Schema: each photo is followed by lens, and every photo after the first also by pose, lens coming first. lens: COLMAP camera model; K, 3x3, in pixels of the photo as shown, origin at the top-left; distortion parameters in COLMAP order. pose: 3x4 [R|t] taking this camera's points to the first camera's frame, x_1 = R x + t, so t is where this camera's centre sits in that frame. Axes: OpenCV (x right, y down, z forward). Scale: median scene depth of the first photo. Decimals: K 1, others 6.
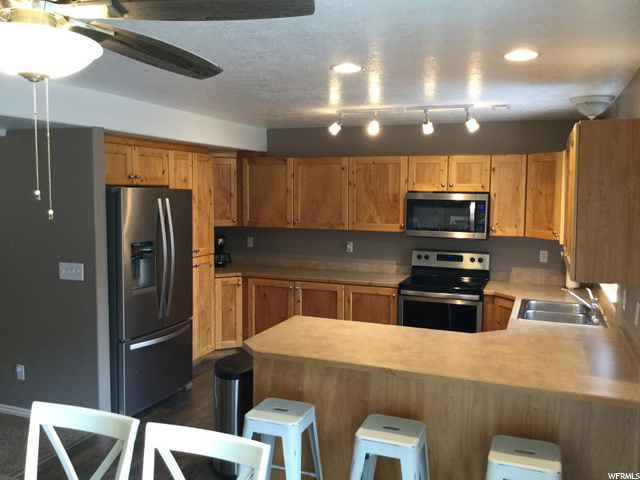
lens RADIAL K [[568.9, 0, 321.7], [0, 568.9, 241.7], [0, 0, 1]] dist [0.065914, -0.126469]
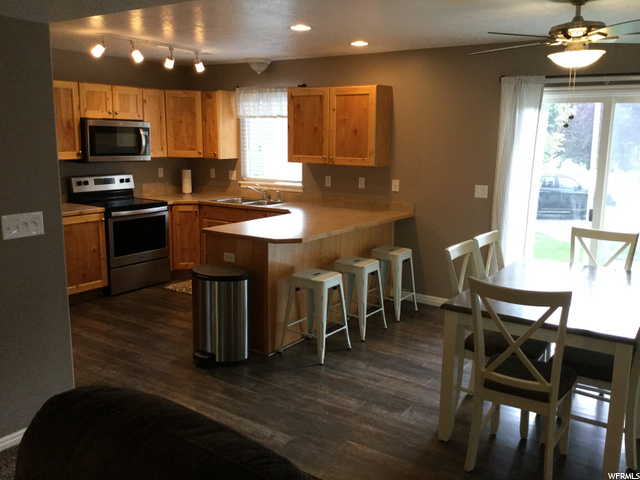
lens RADIAL K [[568.9, 0, 320.1], [0, 568.9, 239.5], [0, 0, 1]] dist [0.065914, -0.126469]
pose [[0.228977, -0.182717, 0.956130, -0.896918], [0.075737, 0.982592, 0.169637, -0.020087], [-0.970481, 0.033571, 0.238830, 0.415517]]
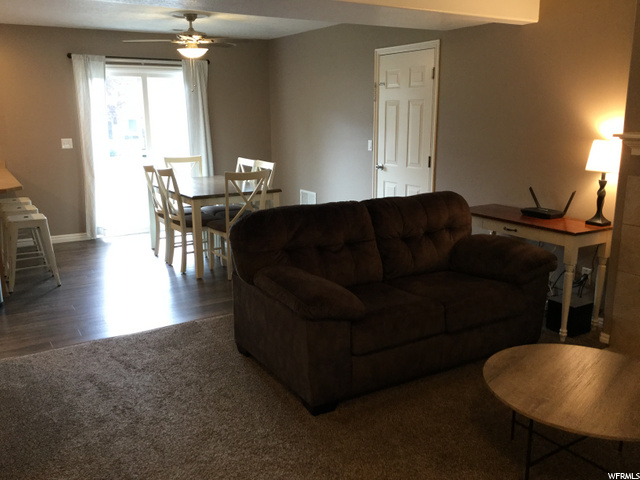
lens RADIAL K [[568.9, 0, 318.9], [0, 568.9, 240.7], [0, 0, 1]] dist [0.065914, -0.126469]
pose [[-0.795852, -0.141818, 0.588648, -1.057265], [0.050393, 0.953297, 0.297802, -0.051247], [-0.603390, 0.266670, -0.751537, 0.950519]]
